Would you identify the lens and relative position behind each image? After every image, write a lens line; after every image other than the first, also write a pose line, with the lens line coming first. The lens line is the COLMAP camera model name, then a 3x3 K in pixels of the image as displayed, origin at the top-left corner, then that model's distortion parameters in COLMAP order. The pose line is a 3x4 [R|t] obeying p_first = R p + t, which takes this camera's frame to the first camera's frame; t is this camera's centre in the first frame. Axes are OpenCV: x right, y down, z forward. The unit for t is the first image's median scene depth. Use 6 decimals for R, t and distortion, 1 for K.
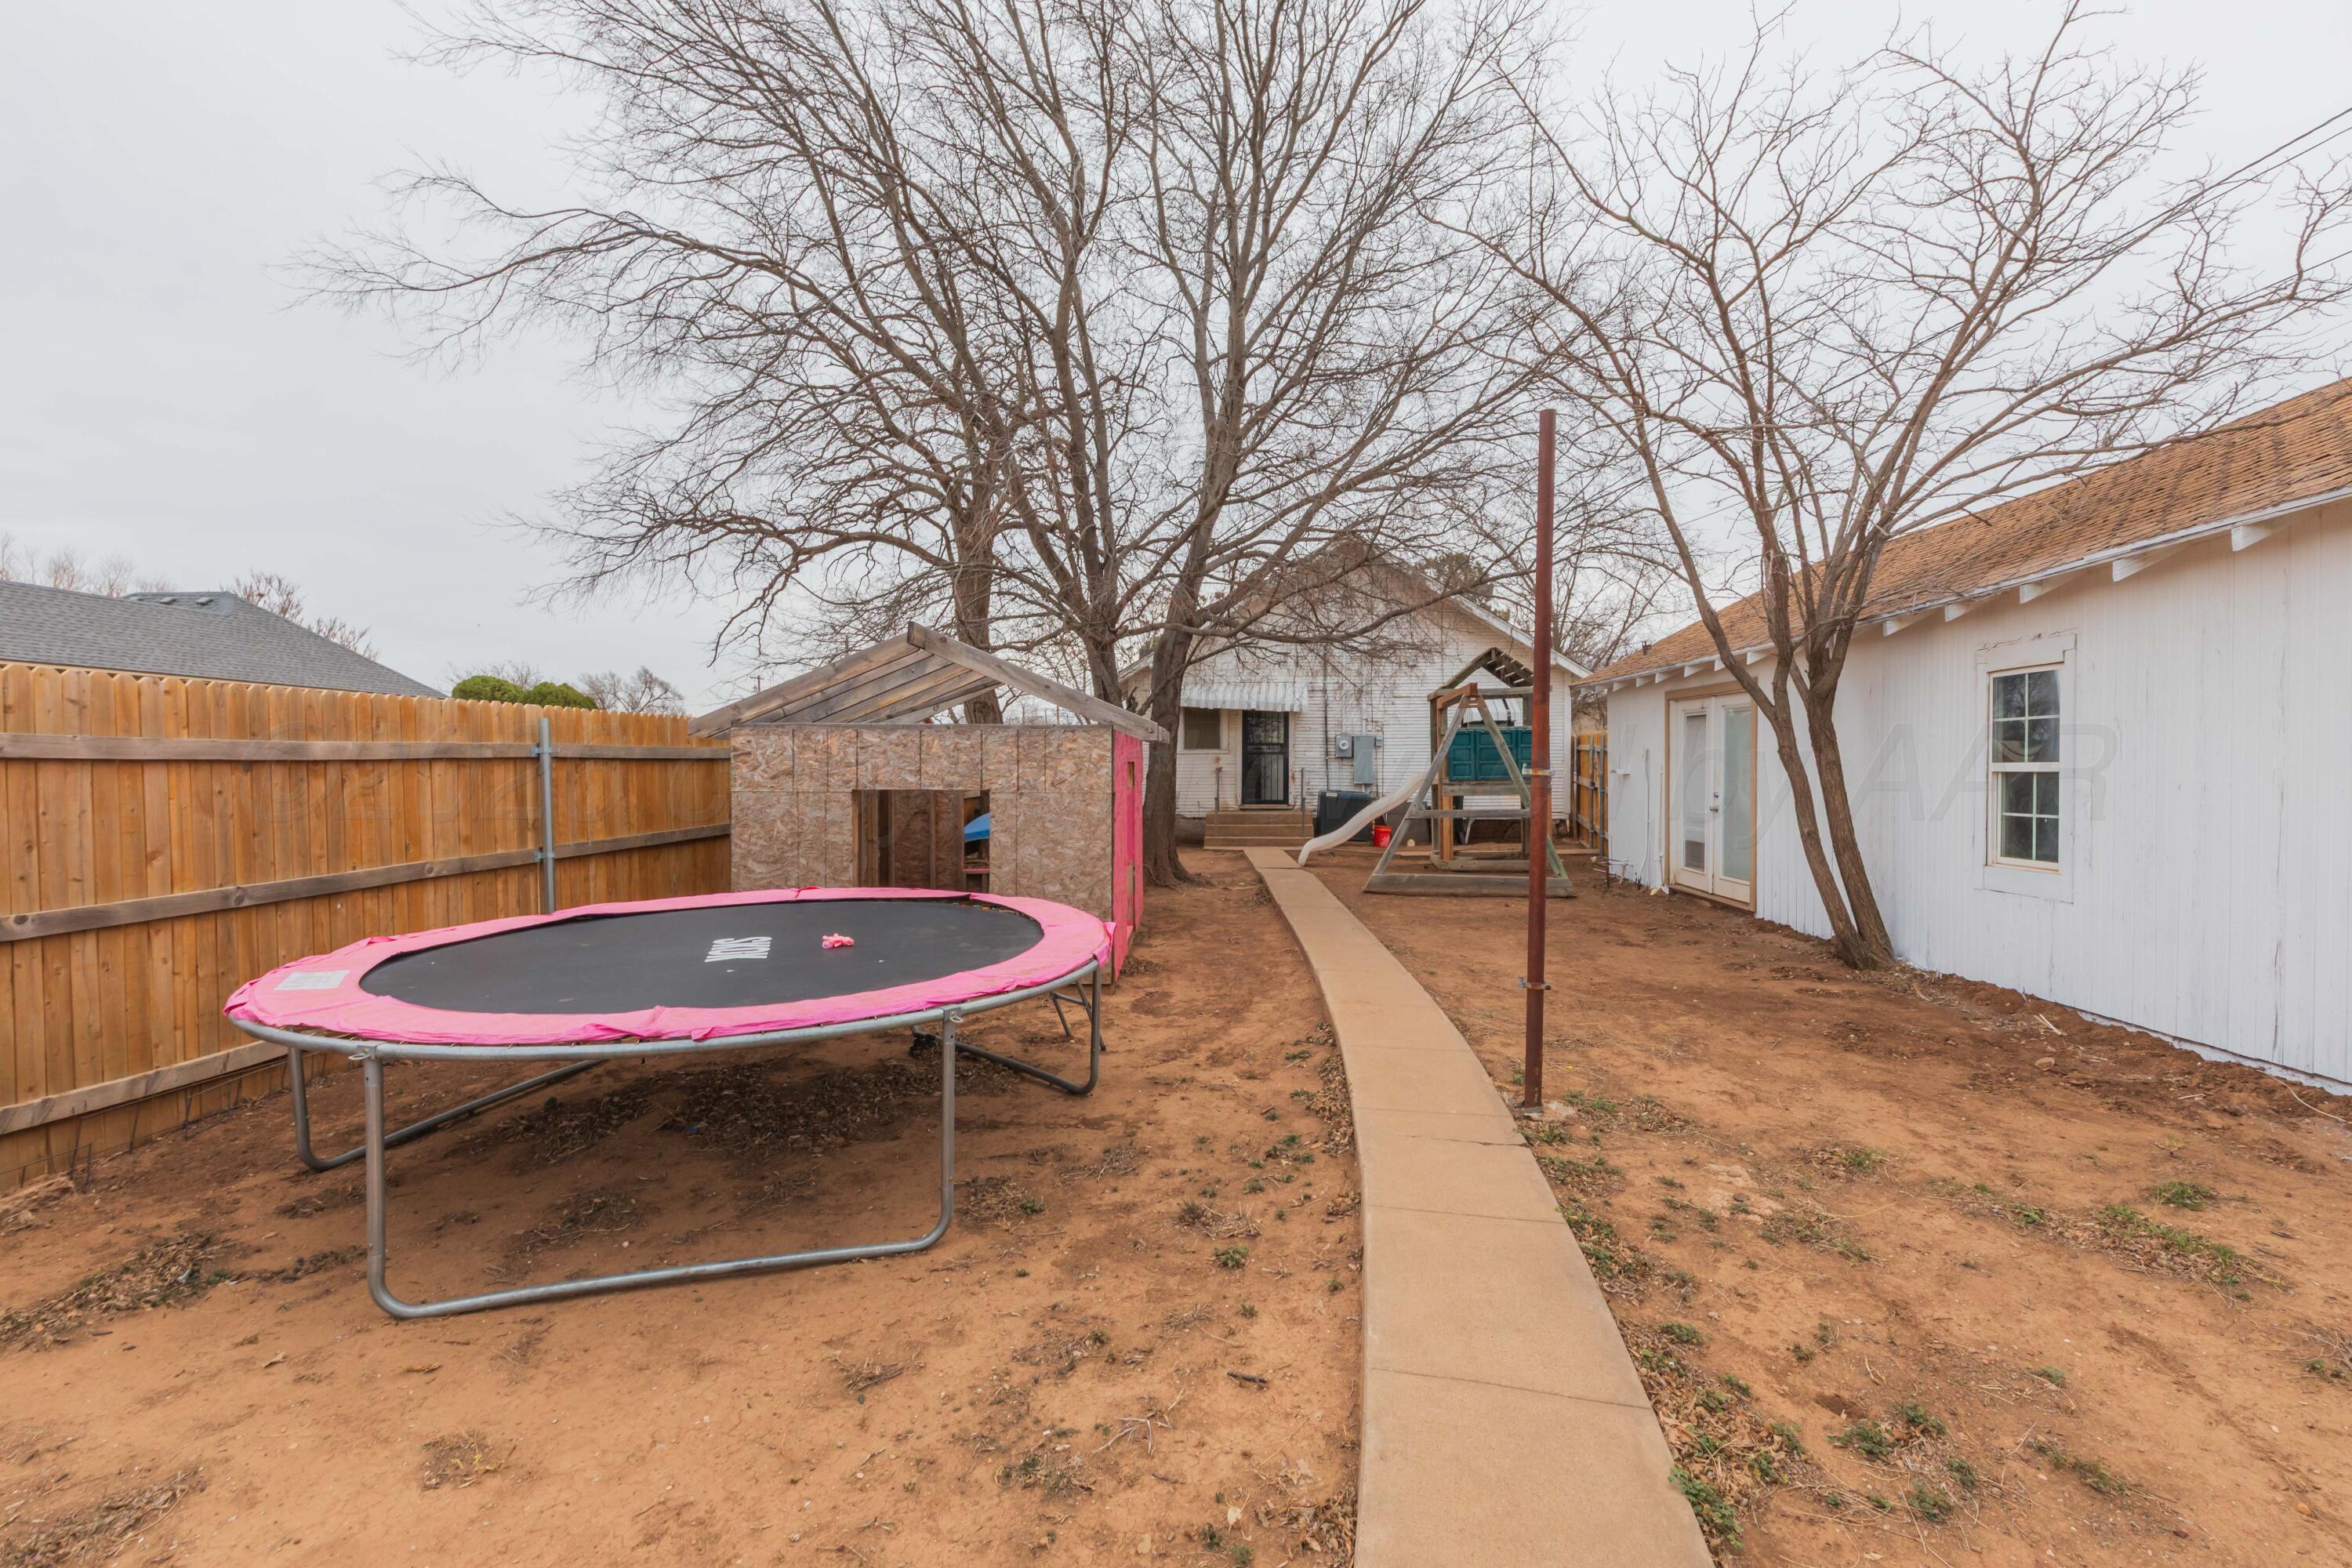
lens RADIAL K [[1076.8, 0, 1174.5], [0, 1076.8, 781.7], [0, 0, 1]] dist [0.001150, 0.000369]
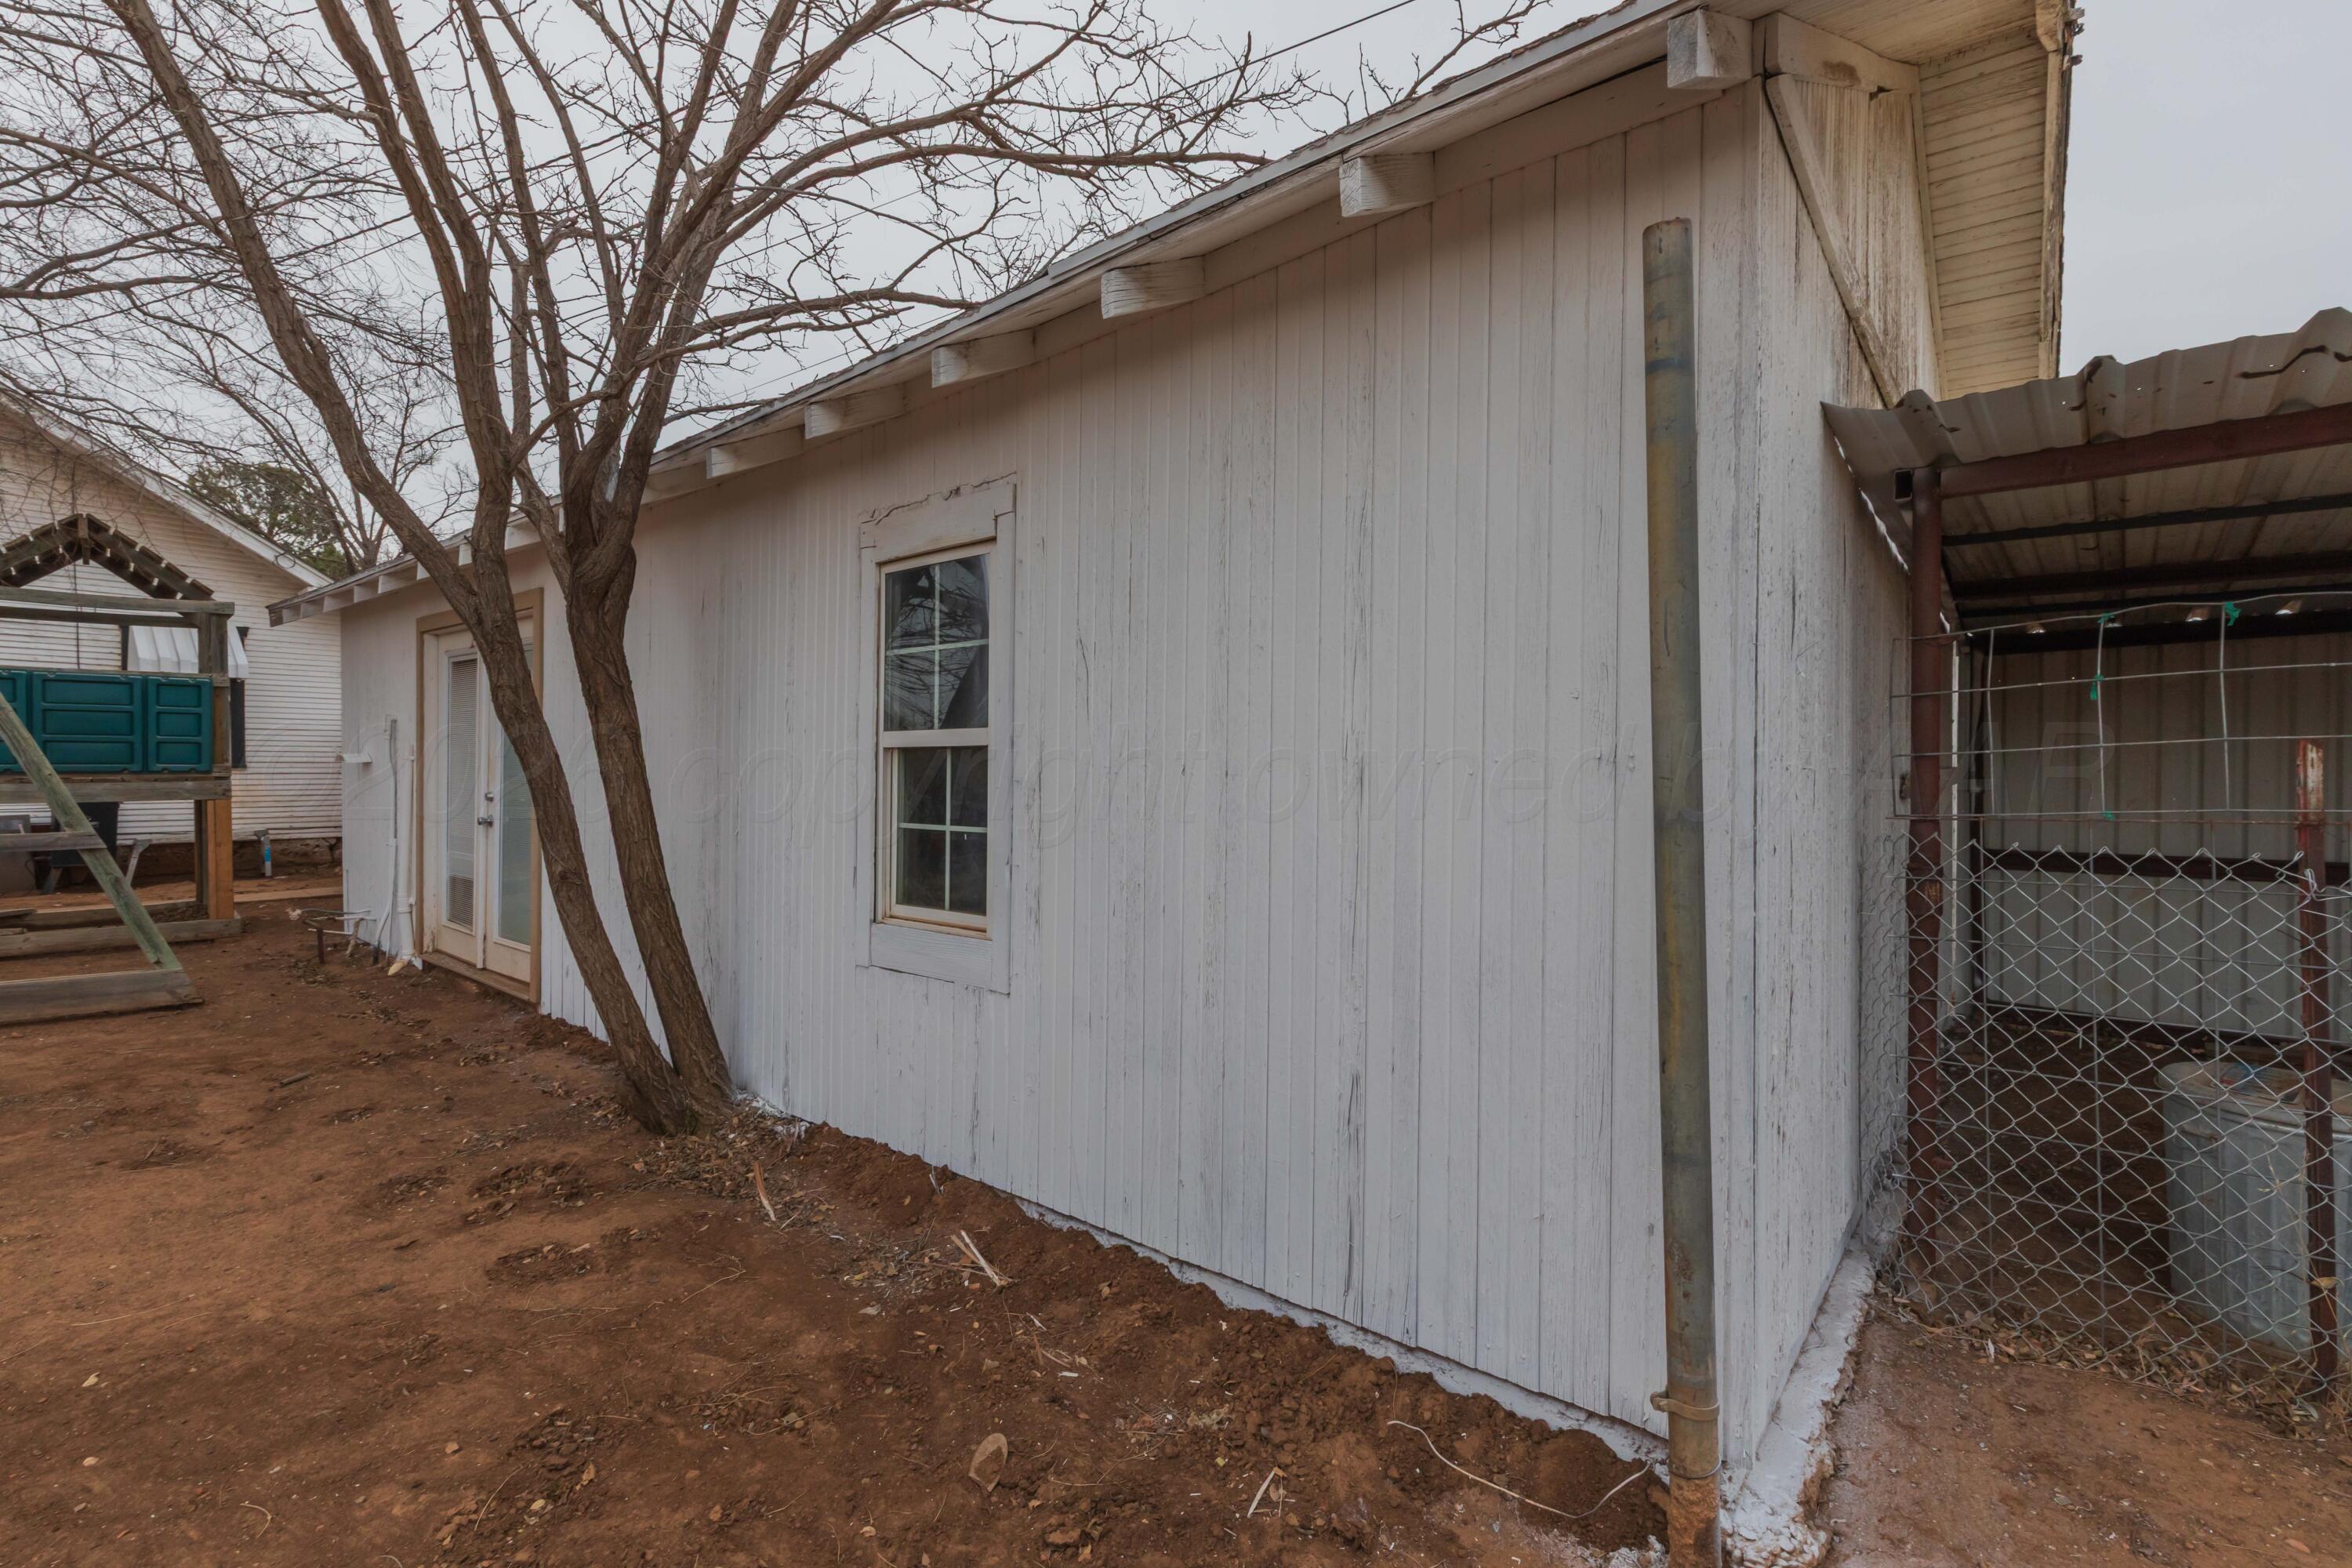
lens RADIAL K [[1076.8, 0, 1176.8], [0, 1076.8, 779.9], [0, 0, 1]] dist [0.001150, 0.000369]
pose [[0.613168, 0.001465, 0.789951, 0.441060], [0.001367, 0.999995, -0.002916, 0.009181], [-0.789952, 0.002868, 0.613163, 0.576729]]
